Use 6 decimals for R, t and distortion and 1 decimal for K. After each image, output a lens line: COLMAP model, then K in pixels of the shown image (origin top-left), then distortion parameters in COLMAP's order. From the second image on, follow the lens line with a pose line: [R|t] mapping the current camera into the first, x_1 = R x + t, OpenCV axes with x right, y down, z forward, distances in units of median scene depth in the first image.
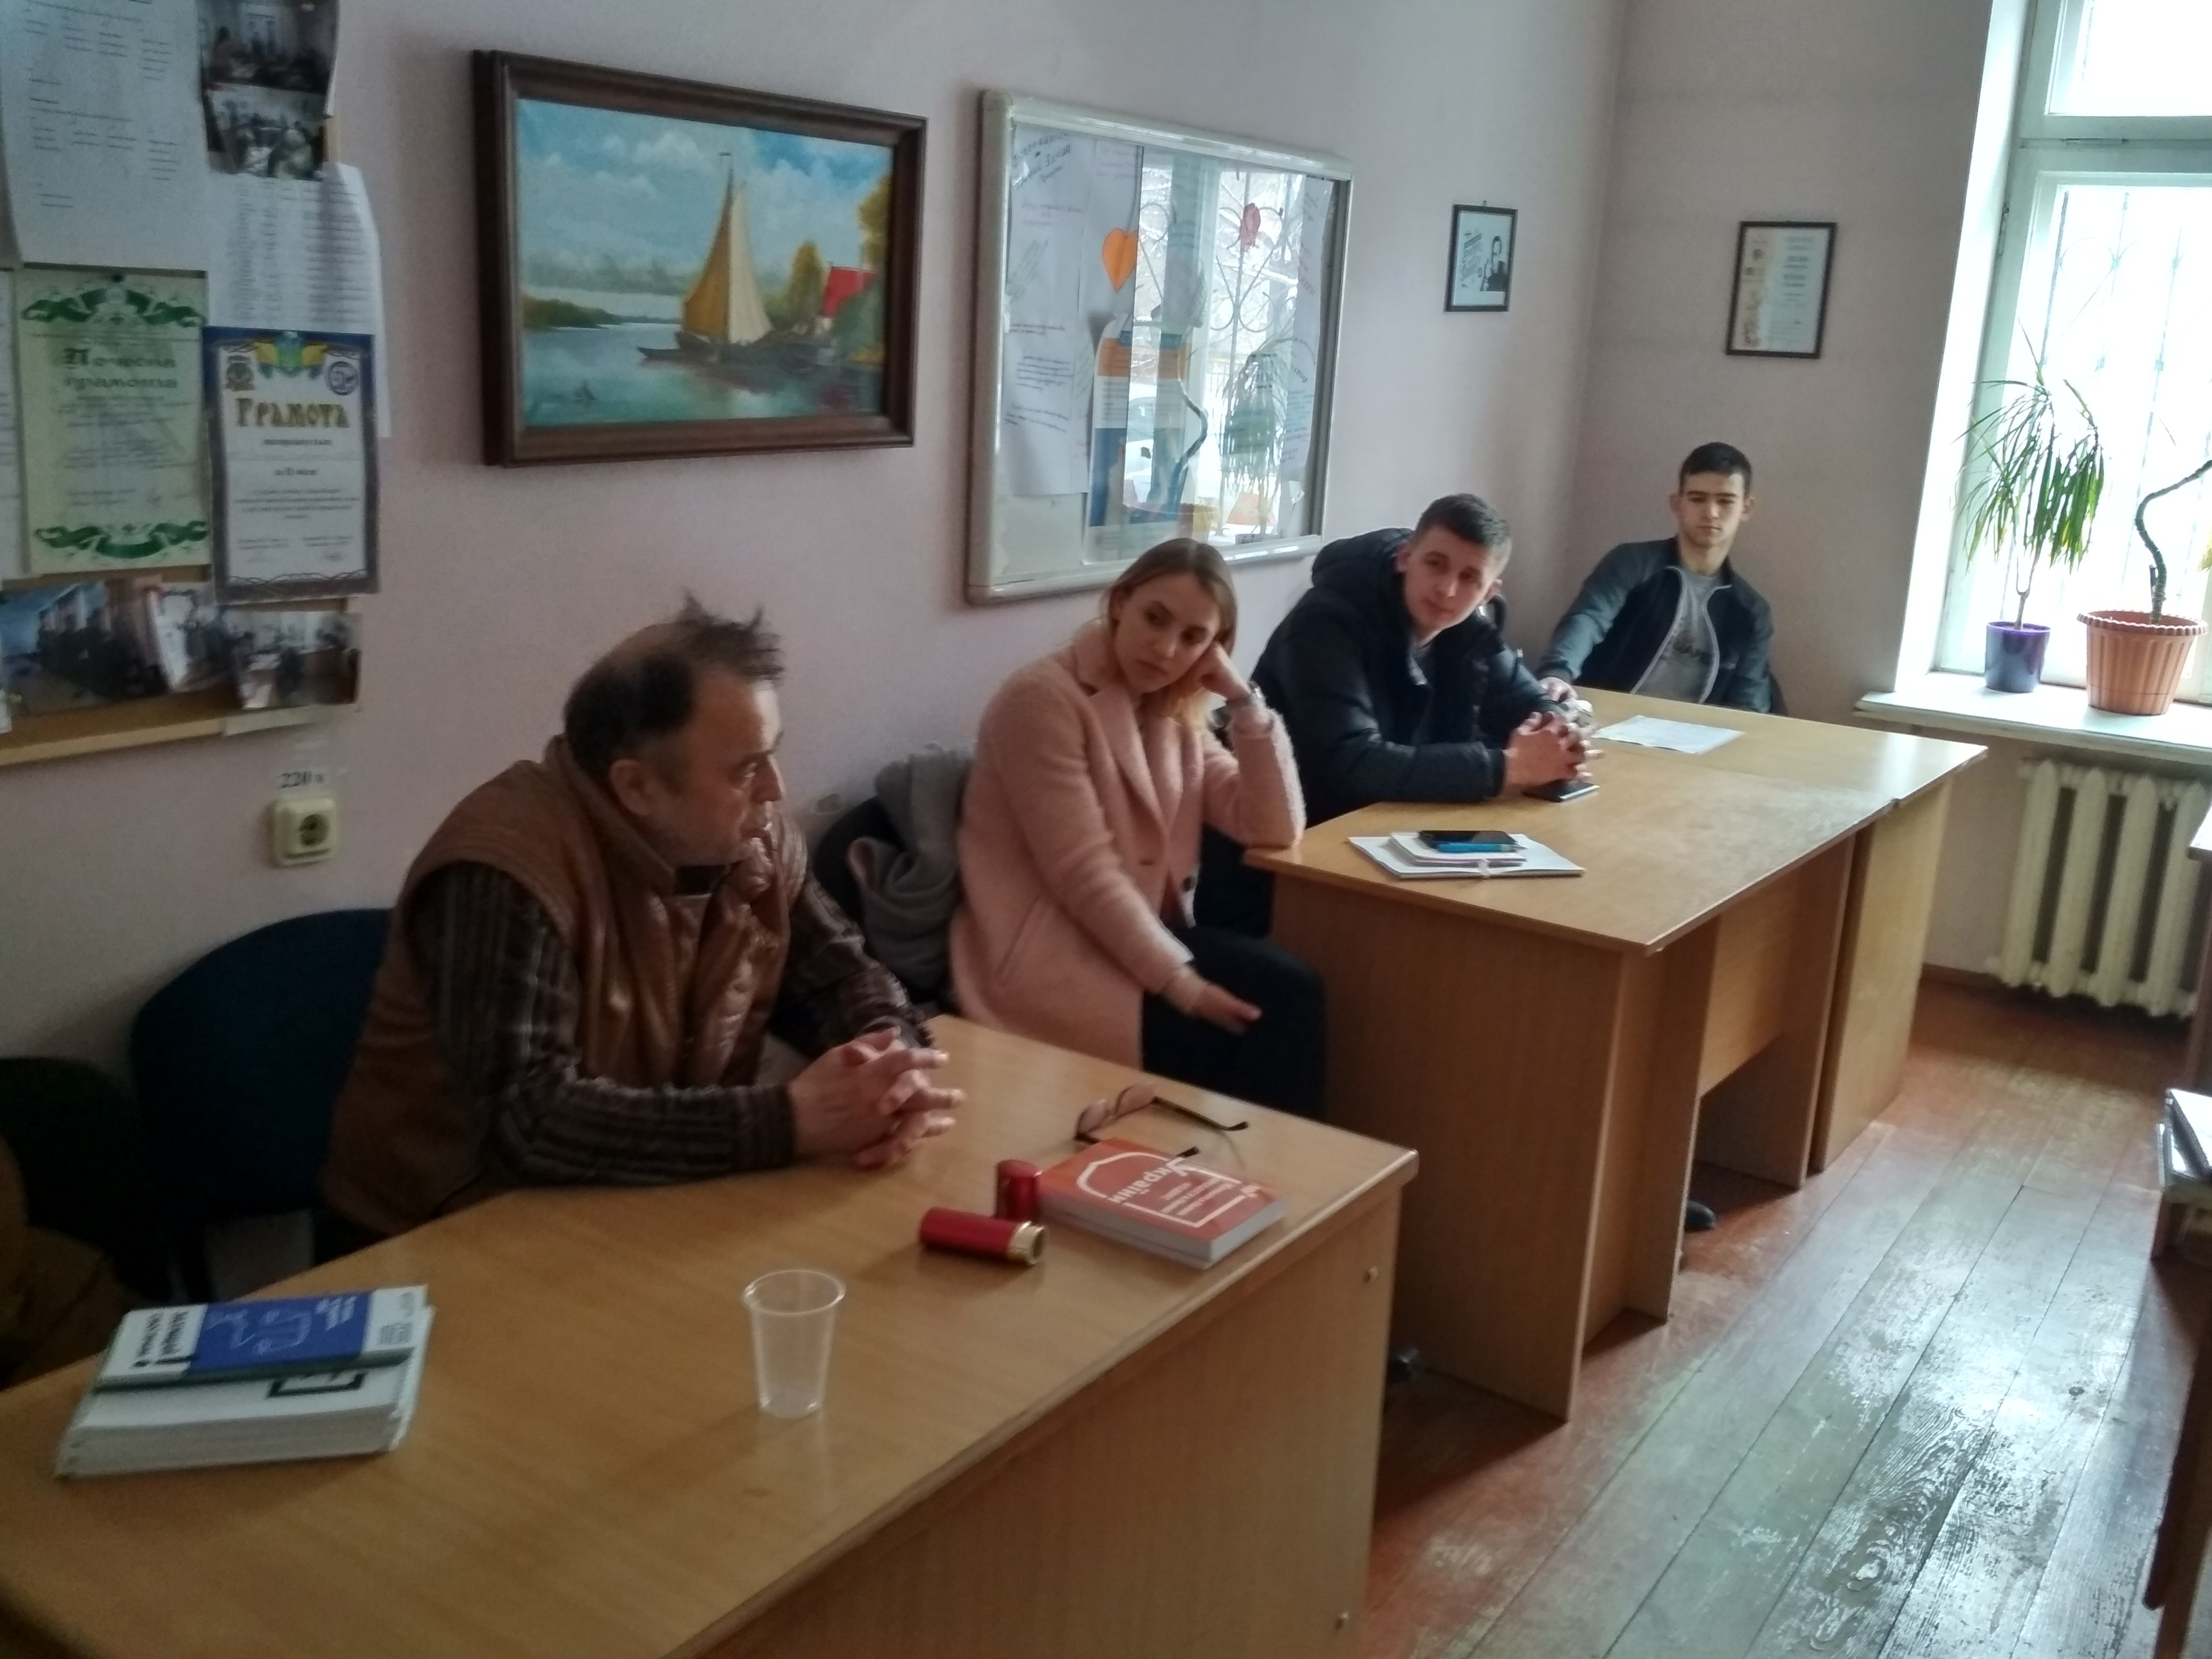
lens RADIAL K [[1943.3, 0, 1106.0], [0, 1943.3, 829.5], [0, 0, 1]] dist [0.090619, -0.228559]
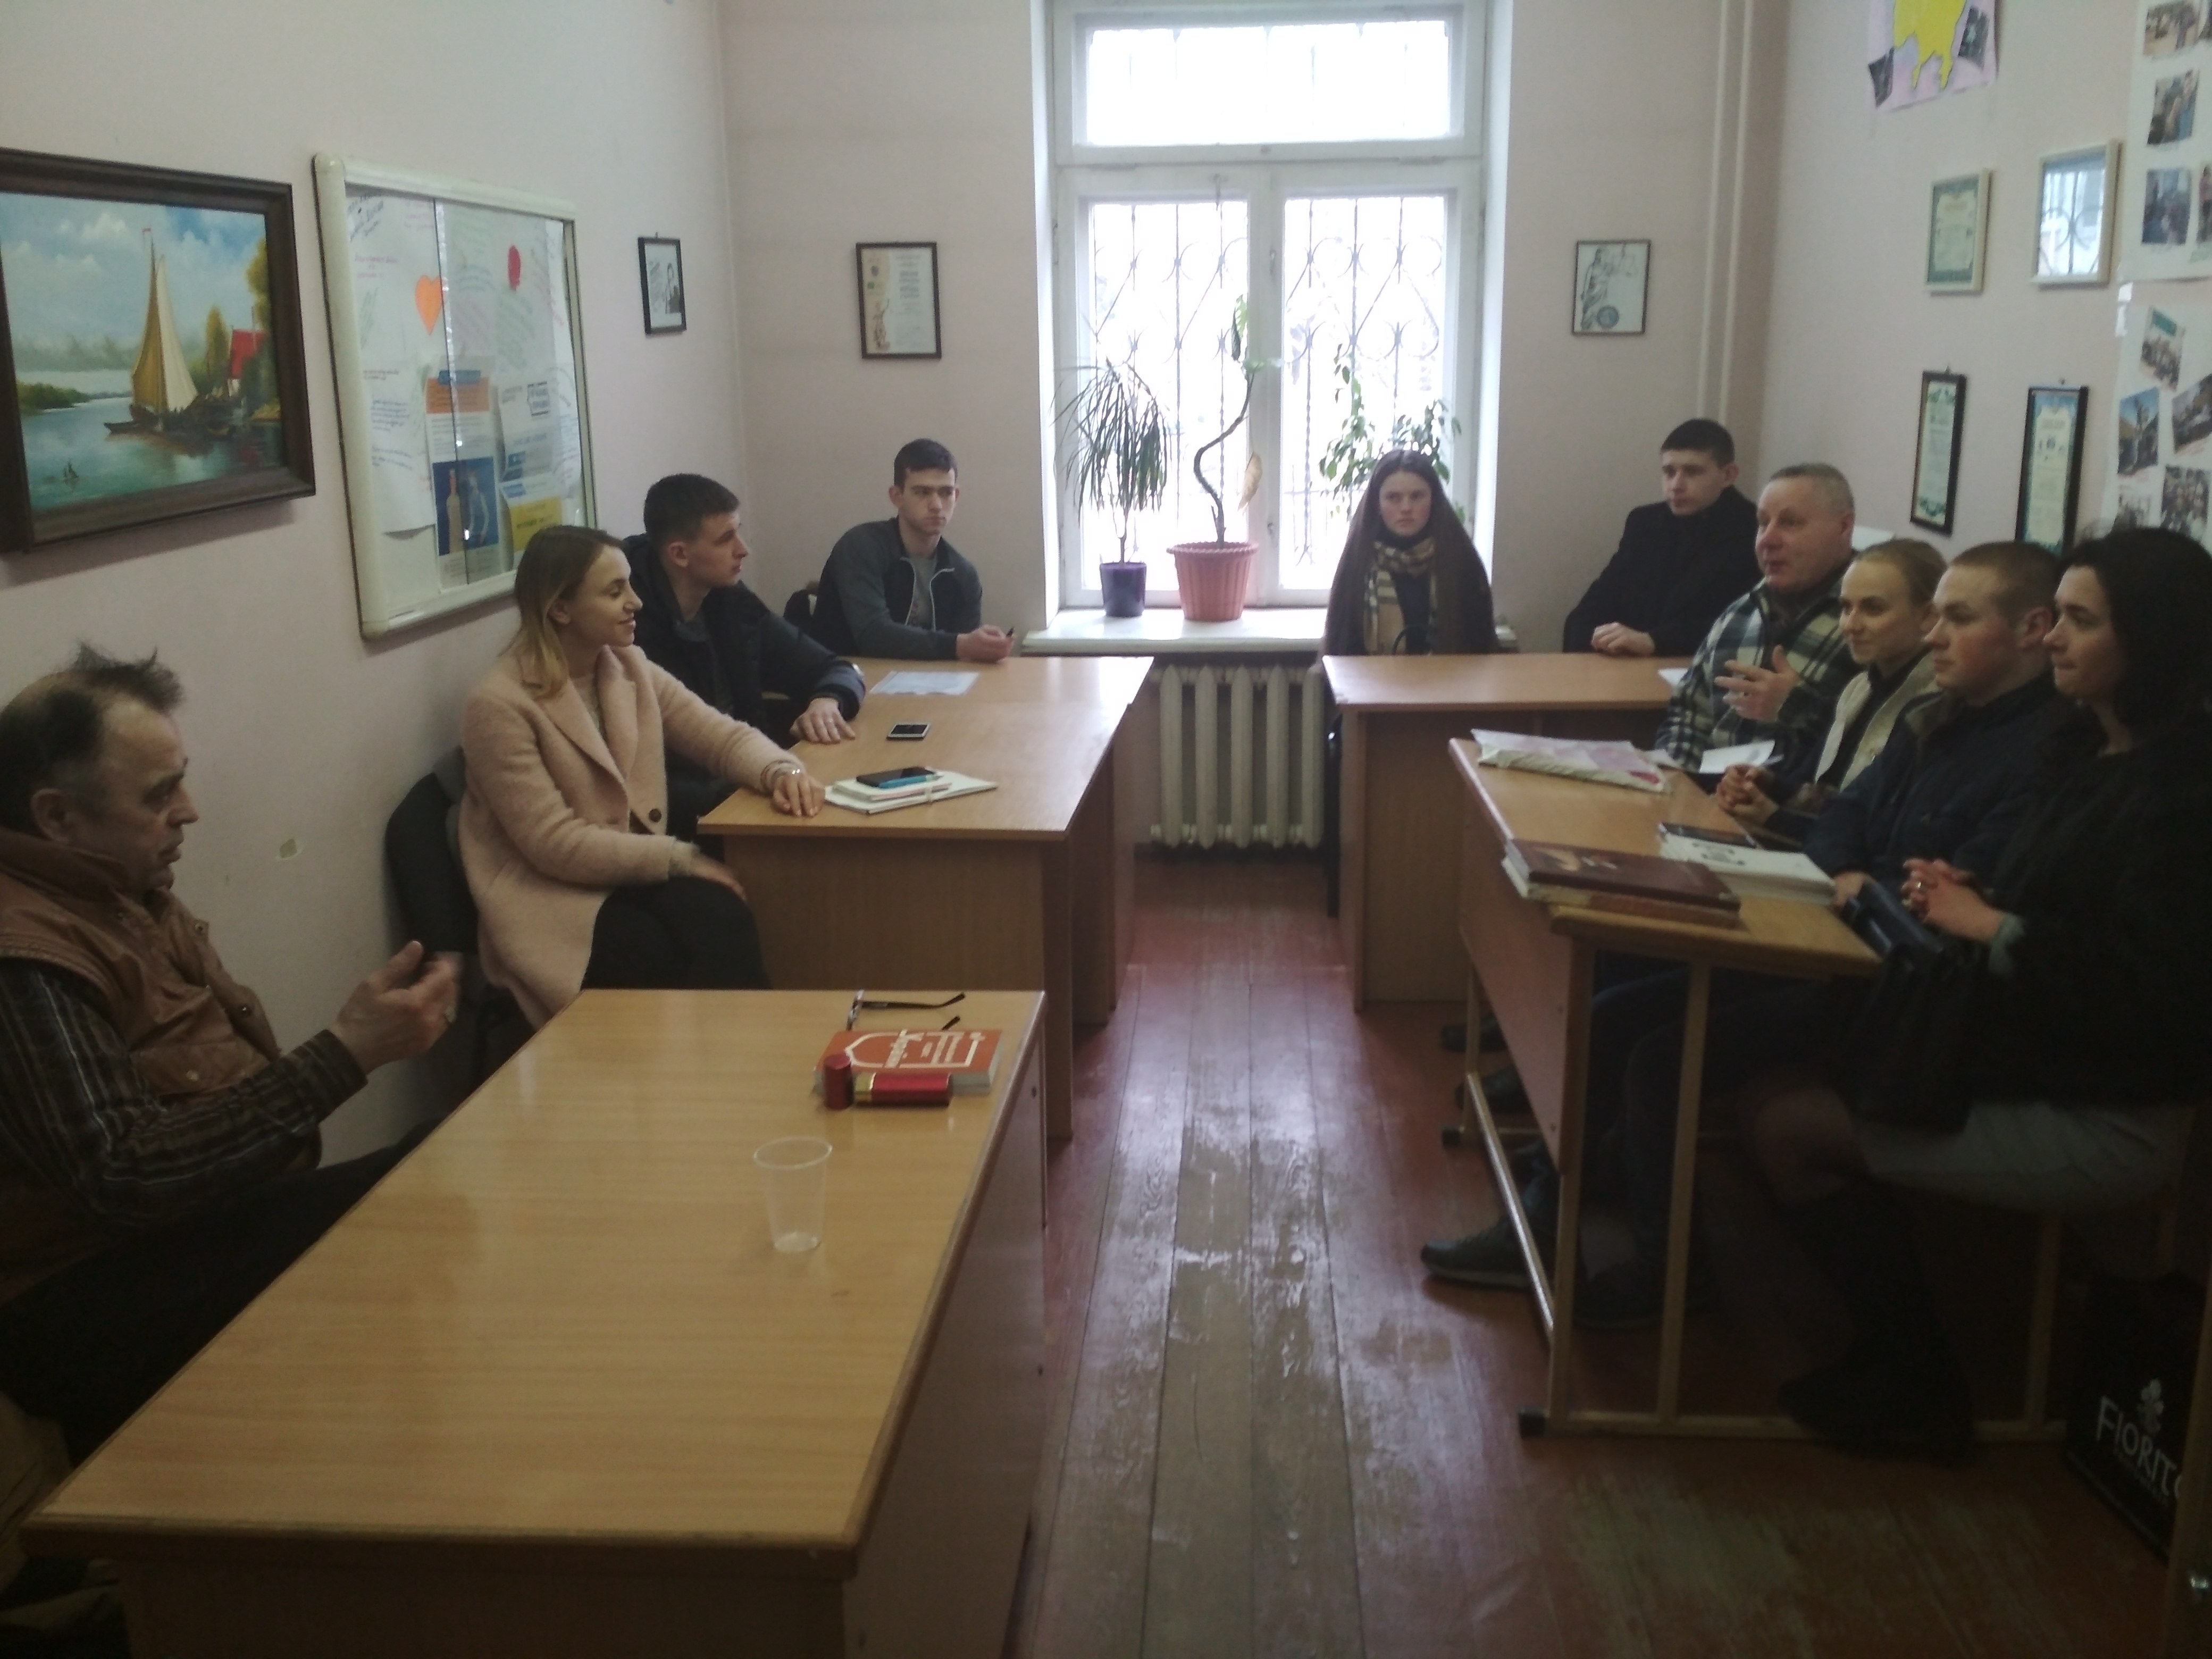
lens RADIAL K [[1943.3, 0, 1106.0], [0, 1943.3, 829.5], [0, 0, 1]] dist [0.090619, -0.228559]
pose [[0.855579, -0.178184, 0.486041, -0.287640], [0.177983, 0.982909, 0.047033, 0.003789], [-0.486114, 0.046267, 0.872670, -0.107164]]
